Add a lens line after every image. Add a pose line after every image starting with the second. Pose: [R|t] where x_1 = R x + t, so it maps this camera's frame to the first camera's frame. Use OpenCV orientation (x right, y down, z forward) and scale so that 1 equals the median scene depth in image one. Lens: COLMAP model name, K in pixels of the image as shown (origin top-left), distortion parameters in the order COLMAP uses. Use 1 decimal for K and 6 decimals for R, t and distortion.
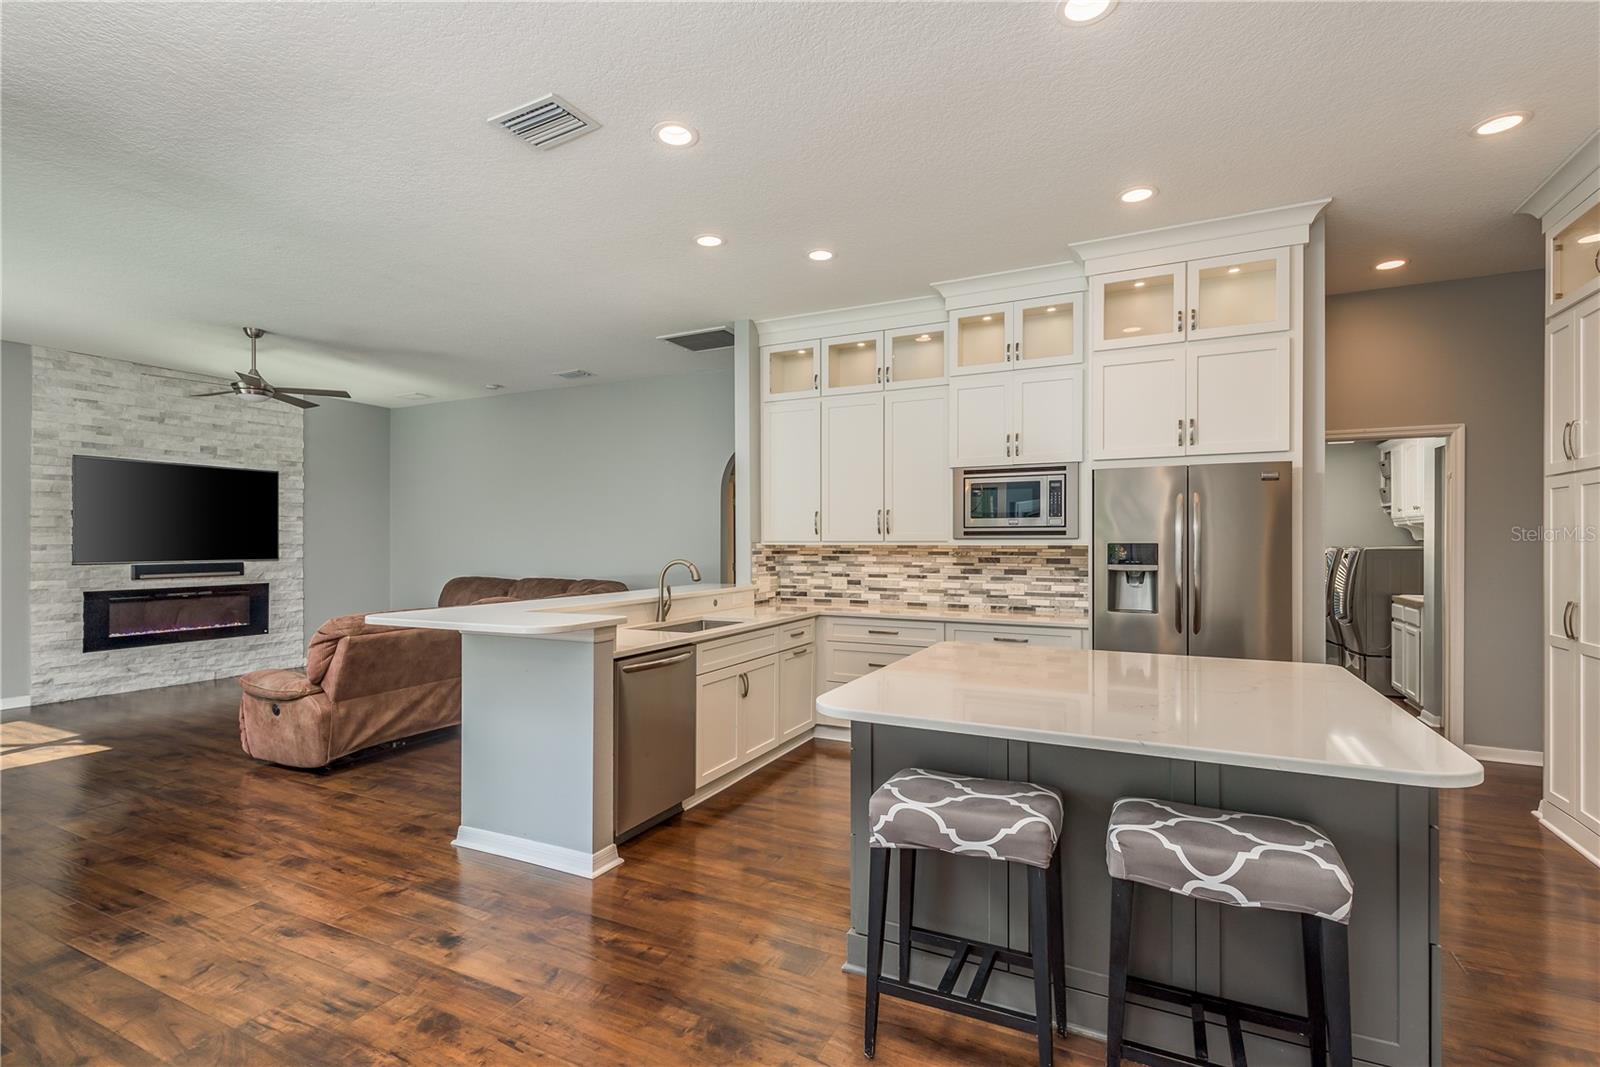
lens RADIAL K [[740.9, 0, 797.0], [0, 740.9, 541.8], [0, 0, 1]] dist [0.000914, 0.000214]
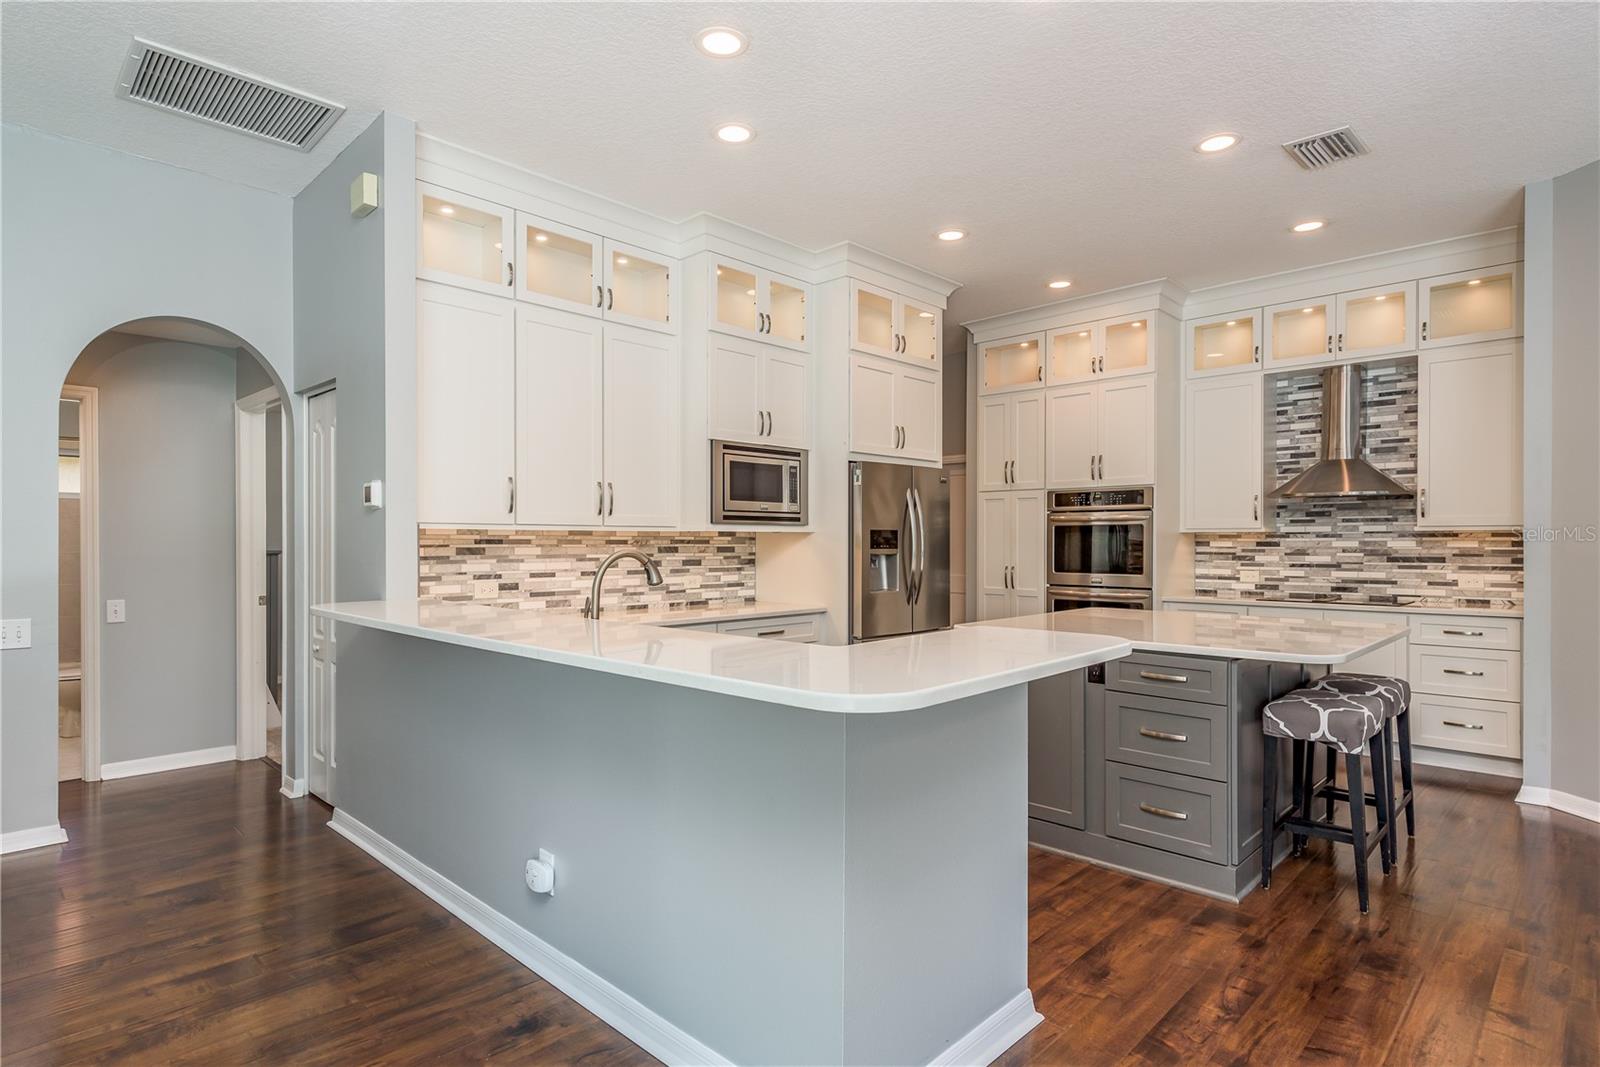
lens RADIAL K [[834.3, 0, 803.5], [0, 834.3, 540.0], [0, 0, 1]] dist [0.003940, 0.000222]
pose [[0.309292, -0.000086, 0.950967, -0.614396], [-0.001446, 0.999999, 0.000561, 0.013088], [-0.950966, -0.001549, 0.309292, 0.564361]]
